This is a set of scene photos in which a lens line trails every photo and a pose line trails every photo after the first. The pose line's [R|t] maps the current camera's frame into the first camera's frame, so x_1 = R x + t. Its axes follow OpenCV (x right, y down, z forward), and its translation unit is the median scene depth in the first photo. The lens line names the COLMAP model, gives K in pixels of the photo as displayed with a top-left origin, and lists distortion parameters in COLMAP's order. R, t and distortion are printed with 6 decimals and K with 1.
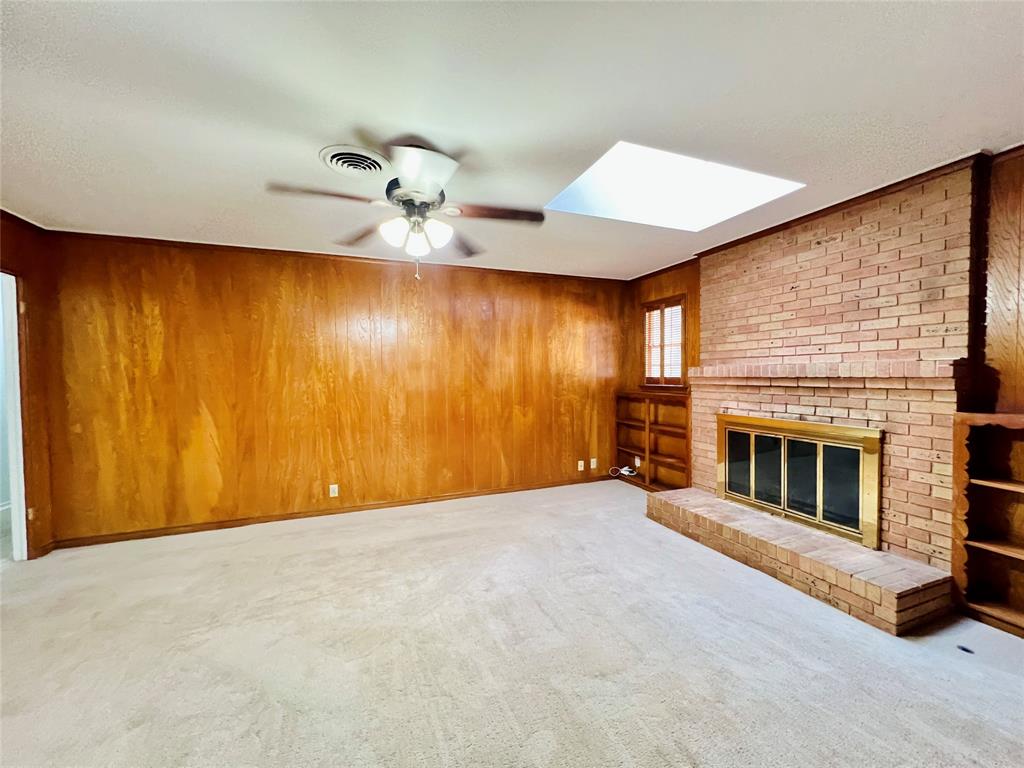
lens RADIAL K [[411.6, 0, 513.2], [0, 411.6, 383.8], [0, 0, 1]] dist [0.001197, 0.000380]
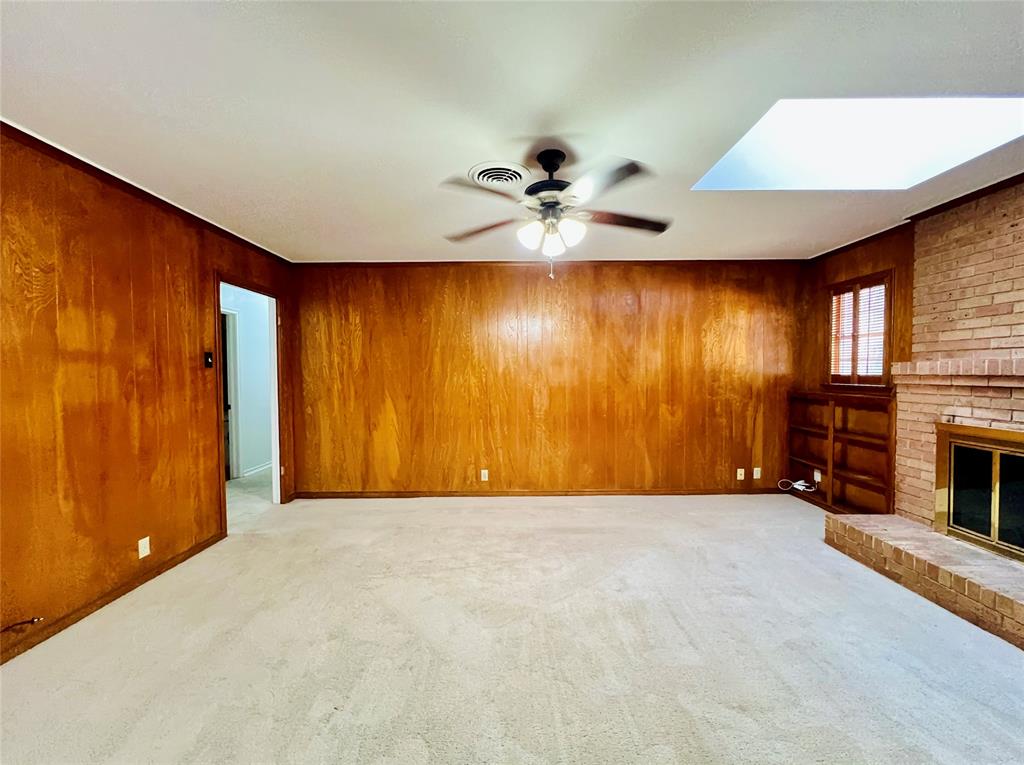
lens RADIAL K [[411.6, 0, 513.2], [0, 411.6, 382.3], [0, 0, 1]] dist [0.001197, 0.000380]
pose [[0.932671, 0.013584, -0.360472, 0.033516], [-0.011640, 0.999904, 0.007563, 0.000672], [0.360540, -0.002858, 0.932739, -0.003218]]
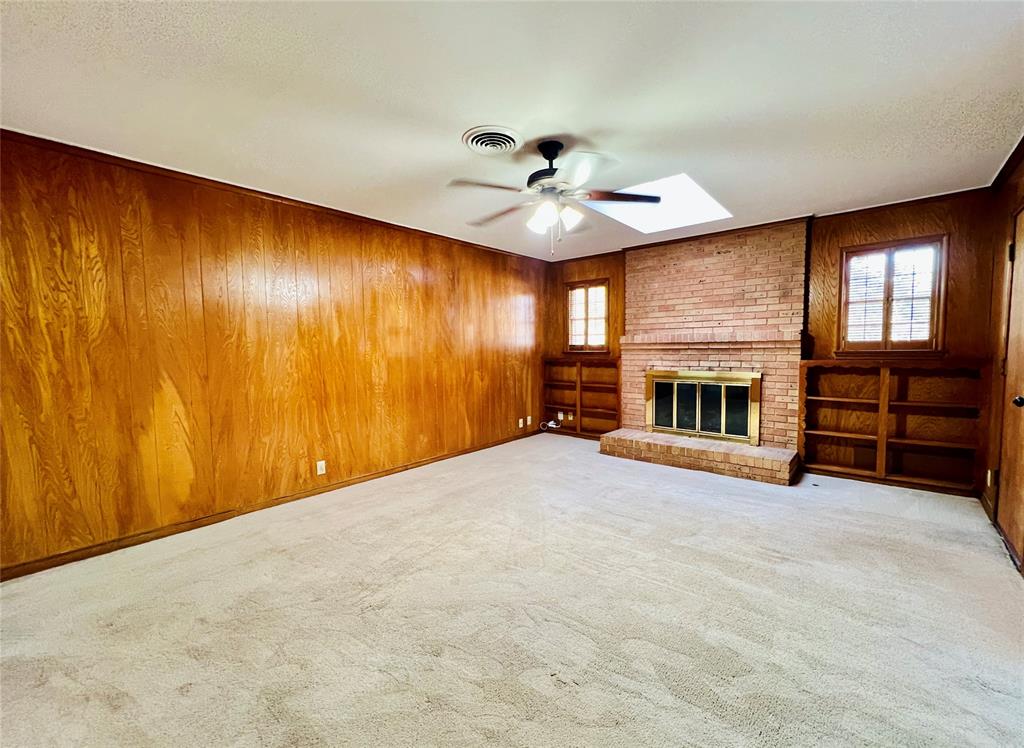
lens RADIAL K [[424.7, 0, 512.0], [0, 424.7, 374.0], [0, 0, 1]] dist [0.002864, 0.000208]
pose [[0.883625, -0.030637, 0.467192, -0.539104], [0.014131, 0.999147, 0.038796, 0.024086], [-0.467982, -0.027679, 0.883304, -0.025208]]
